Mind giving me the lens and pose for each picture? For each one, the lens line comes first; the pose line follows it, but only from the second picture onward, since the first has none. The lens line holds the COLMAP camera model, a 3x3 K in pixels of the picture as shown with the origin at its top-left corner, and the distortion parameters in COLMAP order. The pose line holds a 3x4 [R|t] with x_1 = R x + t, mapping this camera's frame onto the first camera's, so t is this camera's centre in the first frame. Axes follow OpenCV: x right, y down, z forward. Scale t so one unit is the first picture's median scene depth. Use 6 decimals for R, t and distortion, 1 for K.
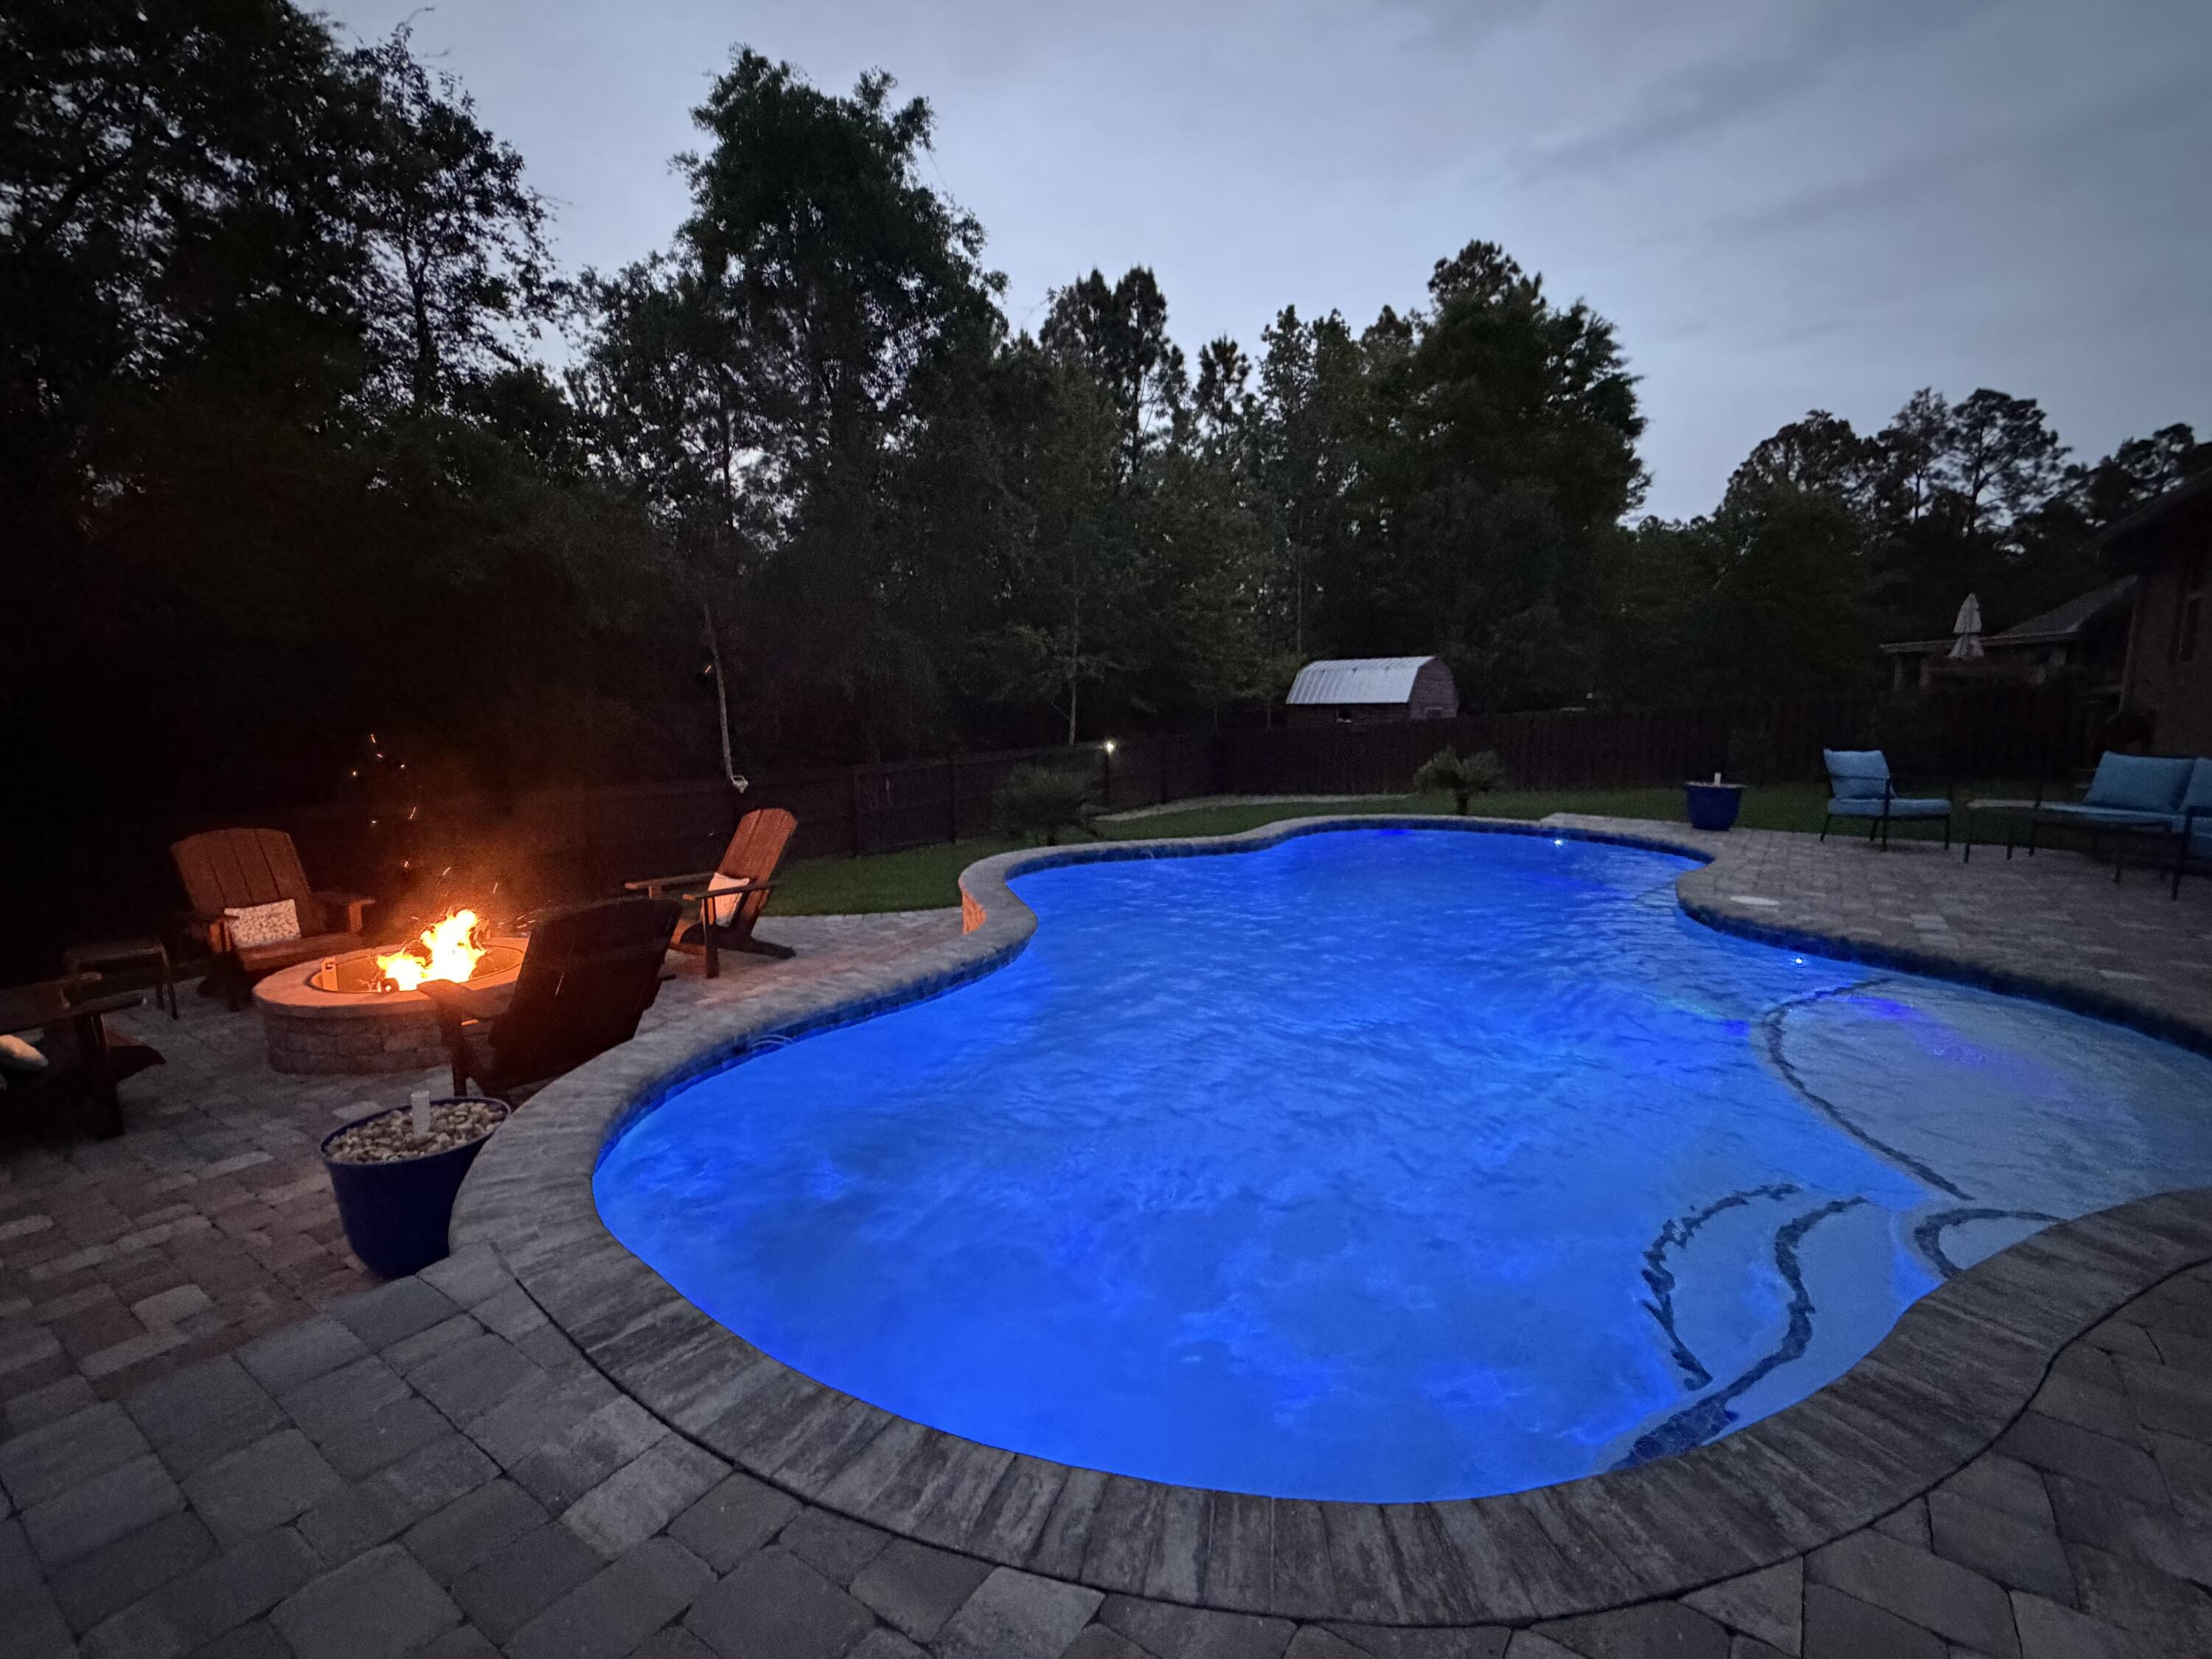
lens RADIAL K [[1024.4, 0, 1101.6], [0, 1024.4, 834.7], [0, 0, 1]] dist [0.002591, -0.001173]
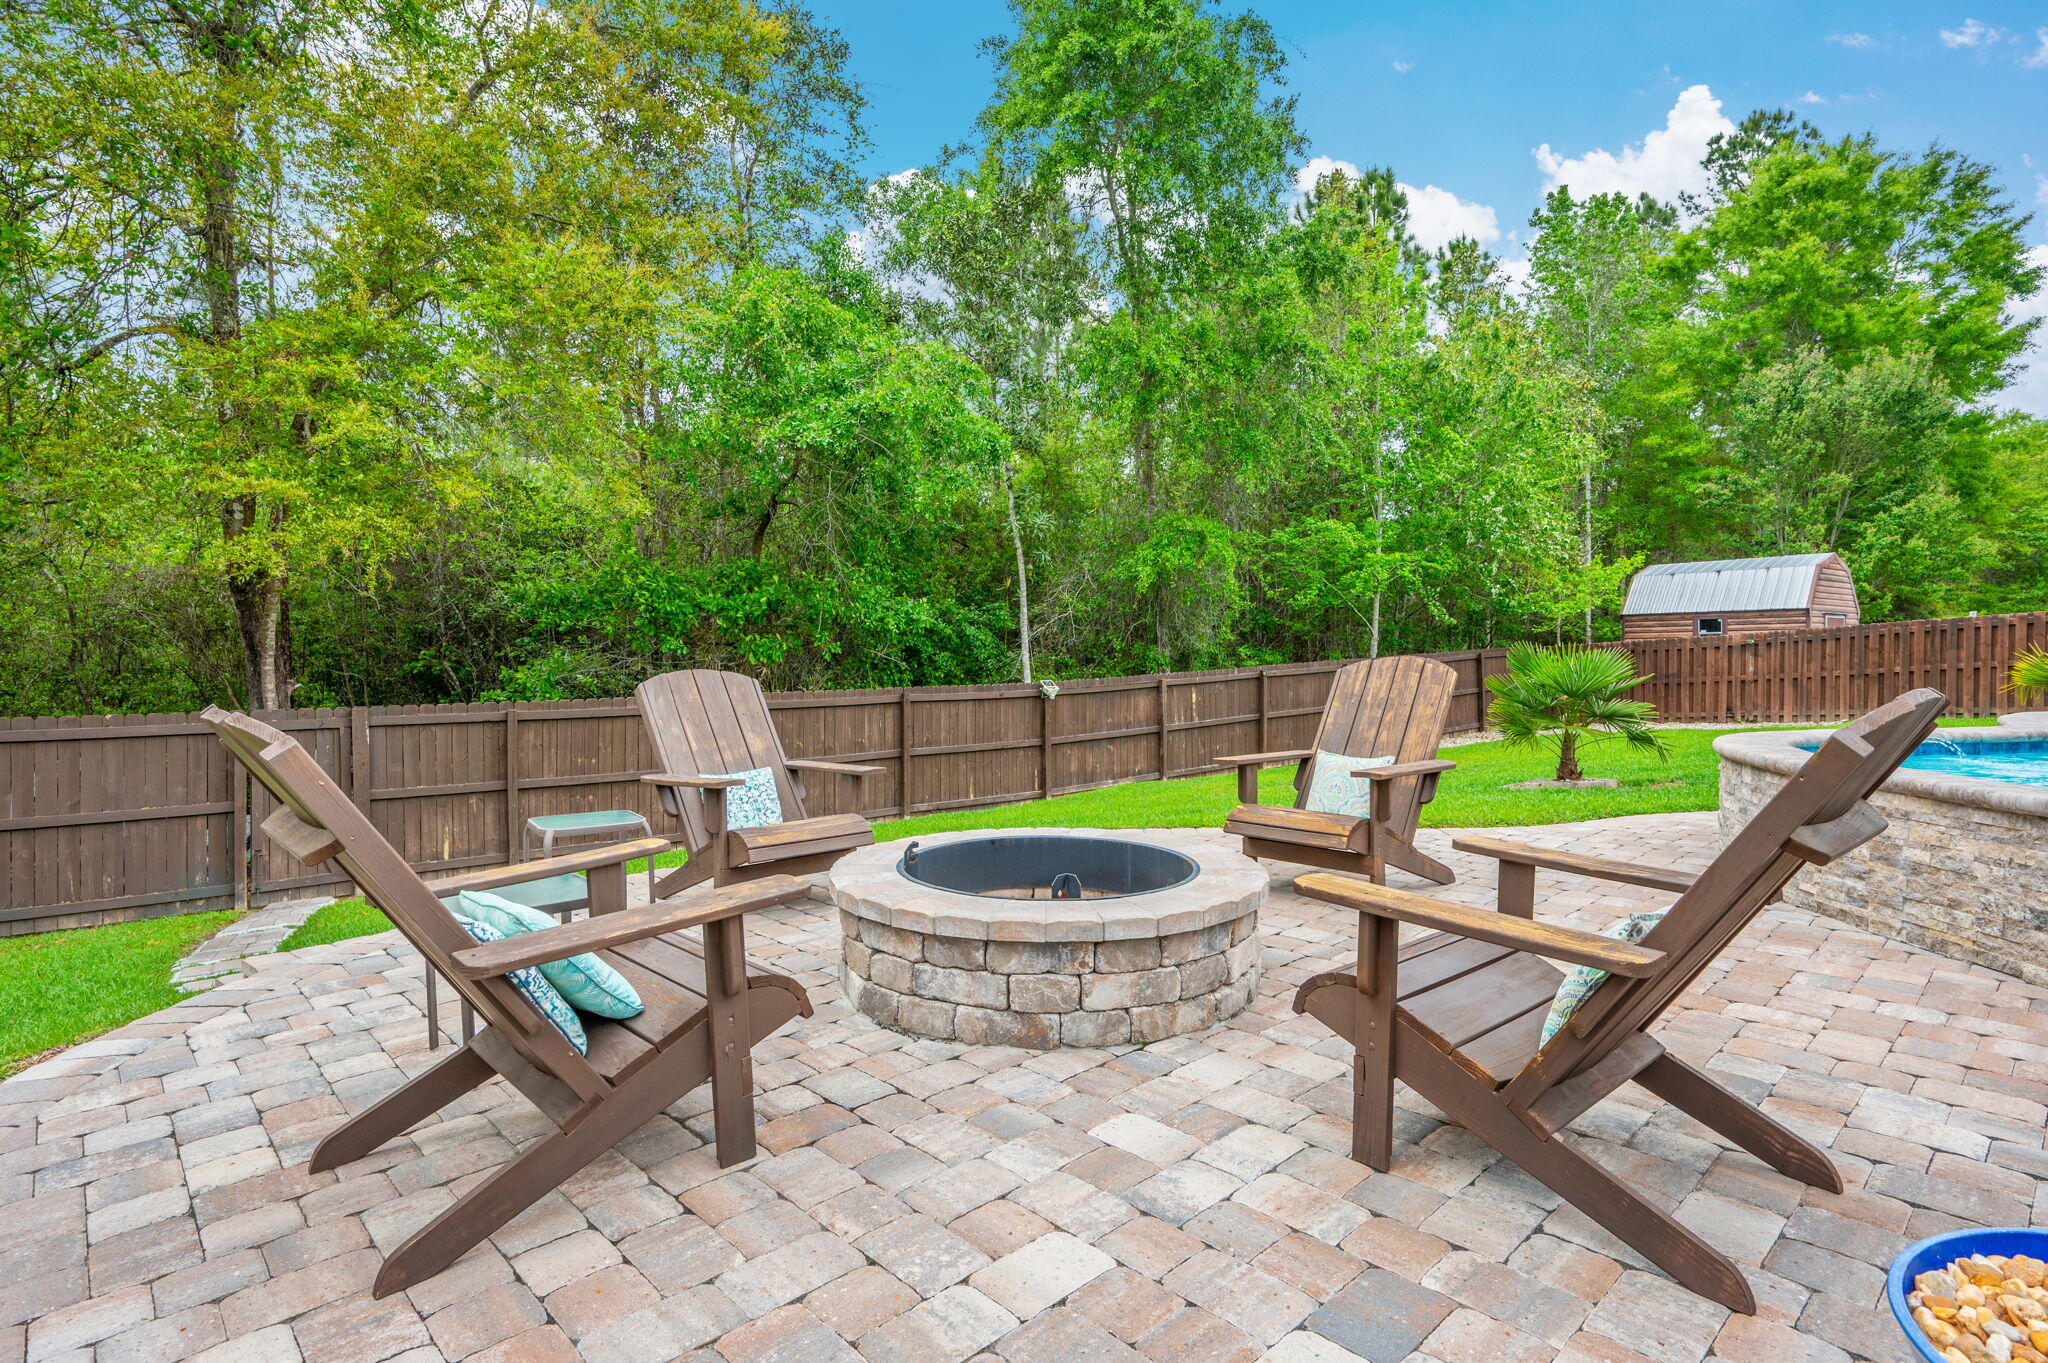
lens RADIAL K [[1044.1, 0, 1022.5], [0, 1044.1, 664.1], [0, 0, 1]] dist [0.000745, -0.000649]
pose [[0.976835, -0.000033, -0.213992, -0.123565], [-0.023992, 0.993678, -0.109673, 0.018106], [0.212643, 0.112266, 0.970659, 0.086526]]
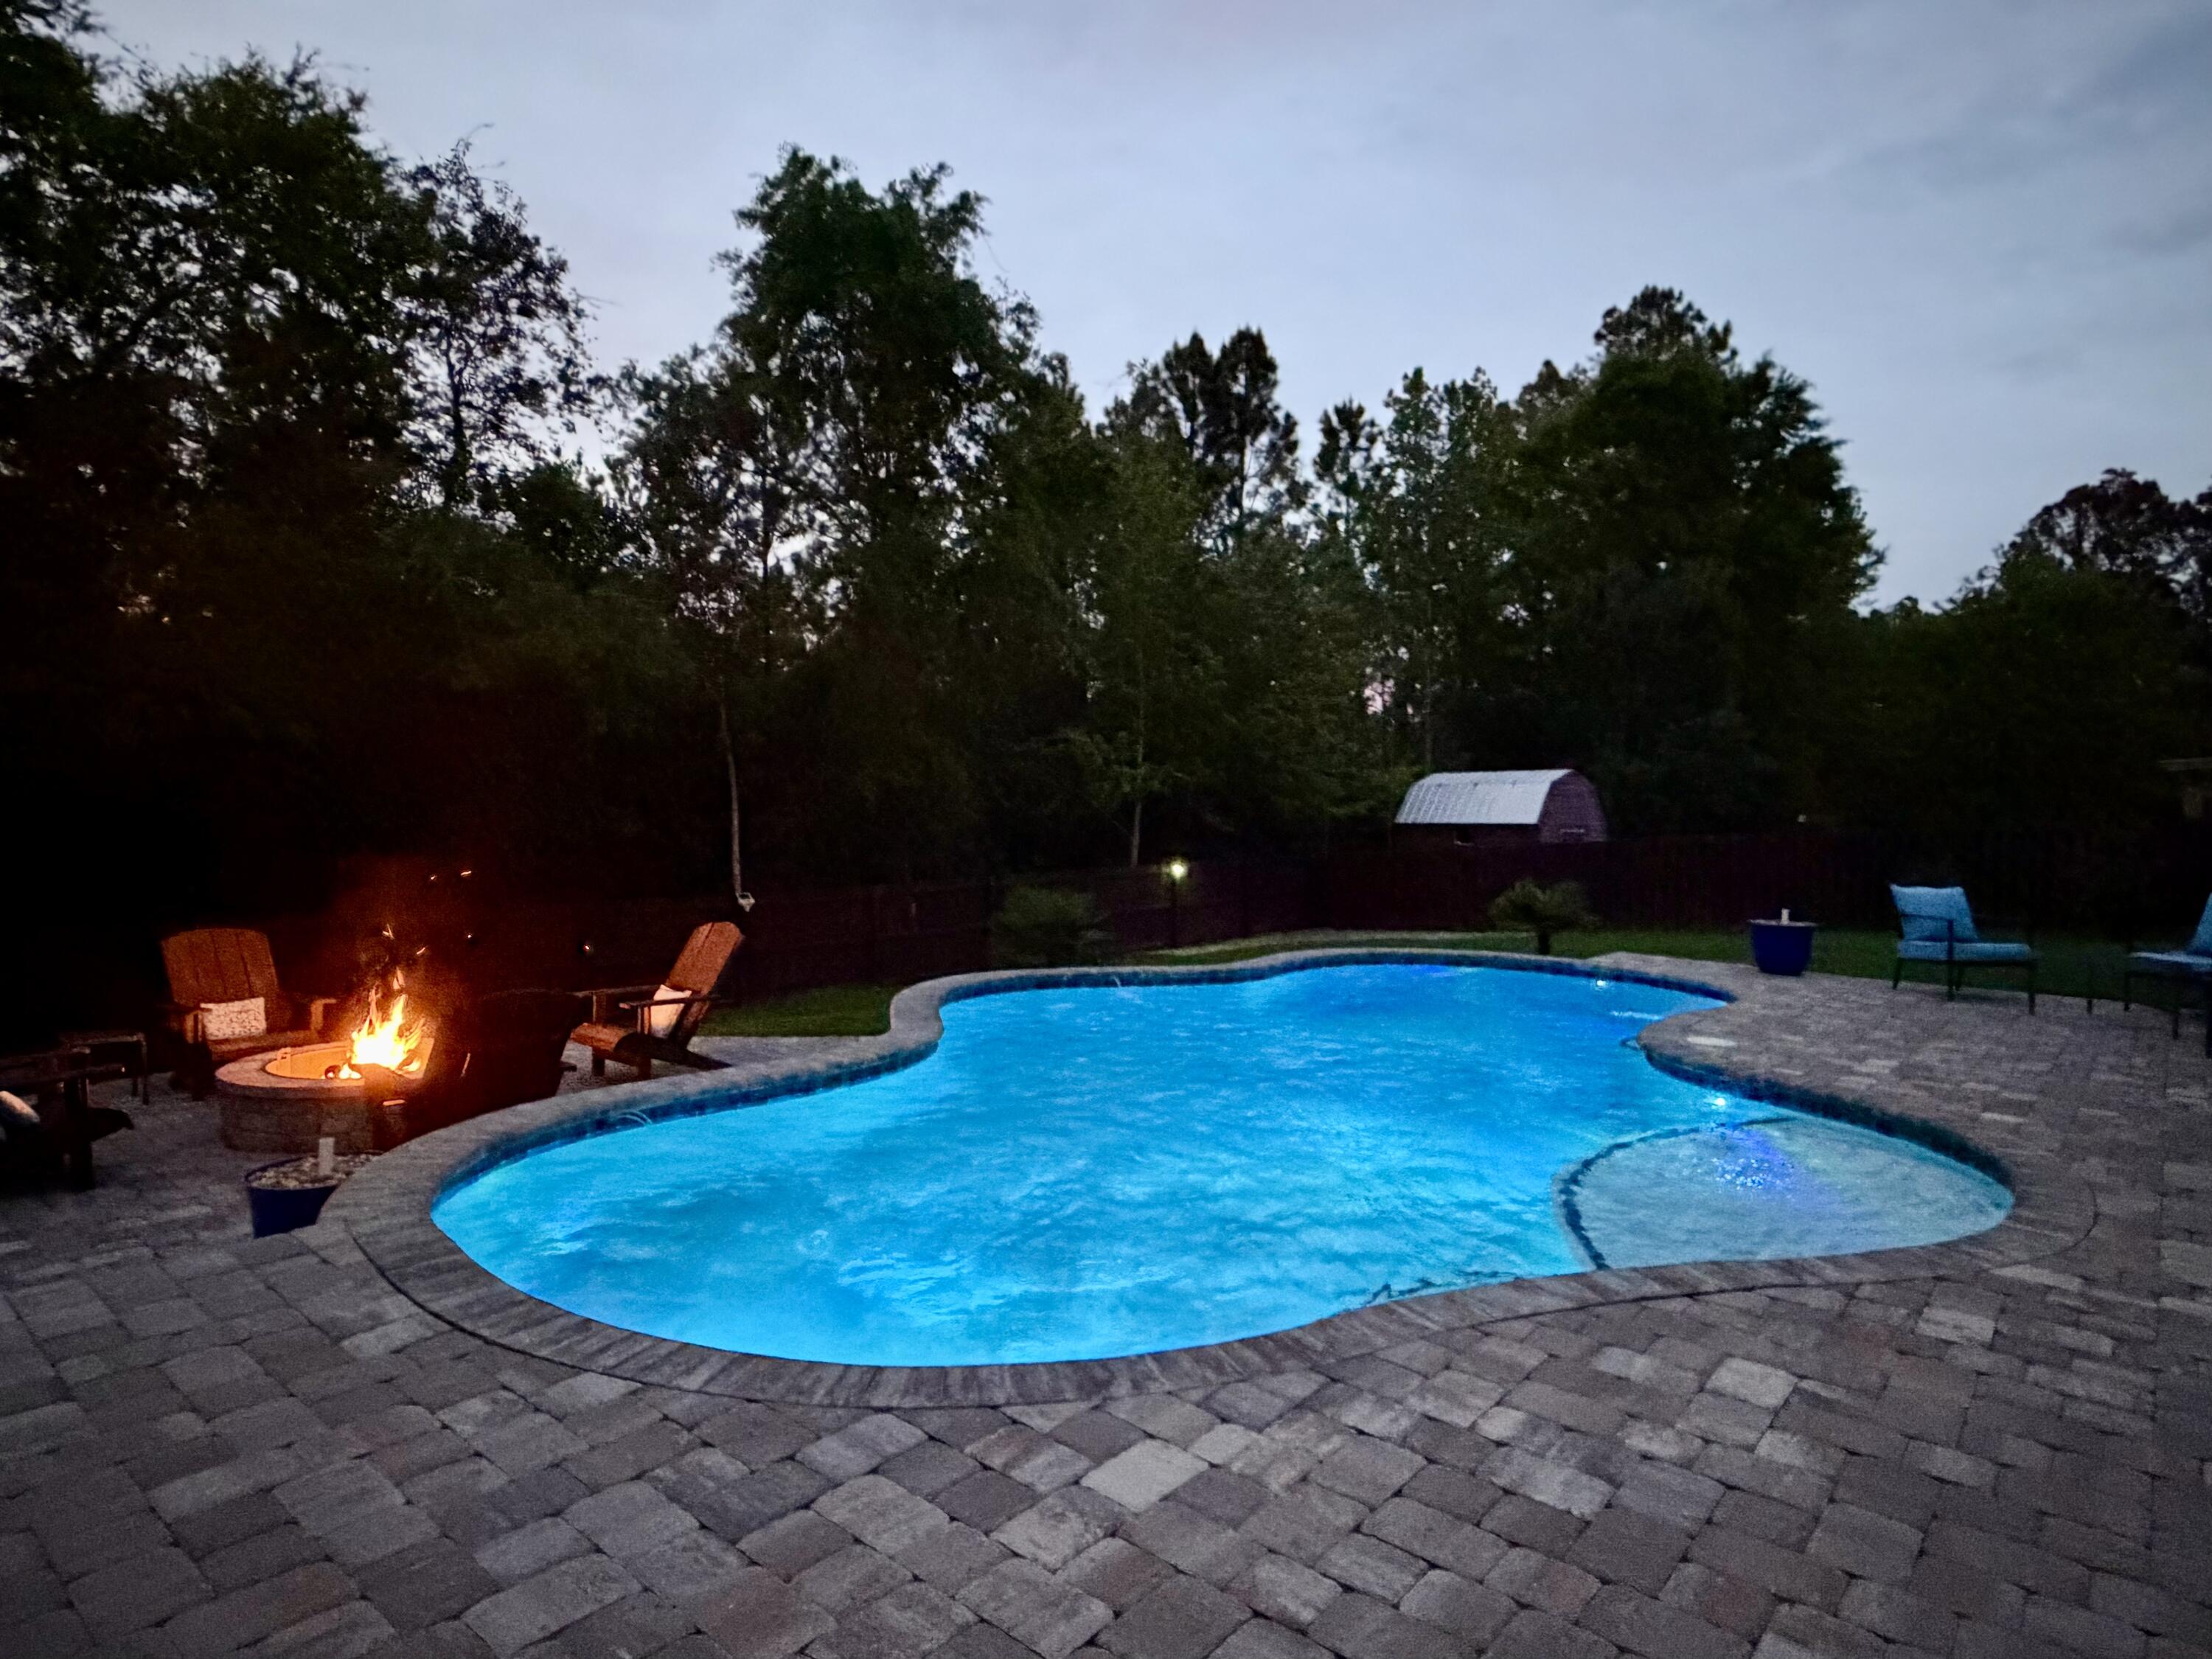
lens RADIAL K [[1258.0, 0, 1105.6], [0, 1258.0, 838.7], [0, 0, 1]] dist [0.004513, -0.002643]
pose [[0.994896, 0.016006, -0.099627, 0.050397], [-0.026906, 0.993672, -0.109051, 0.005214], [0.097251, 0.111175, 0.989031, -0.053638]]
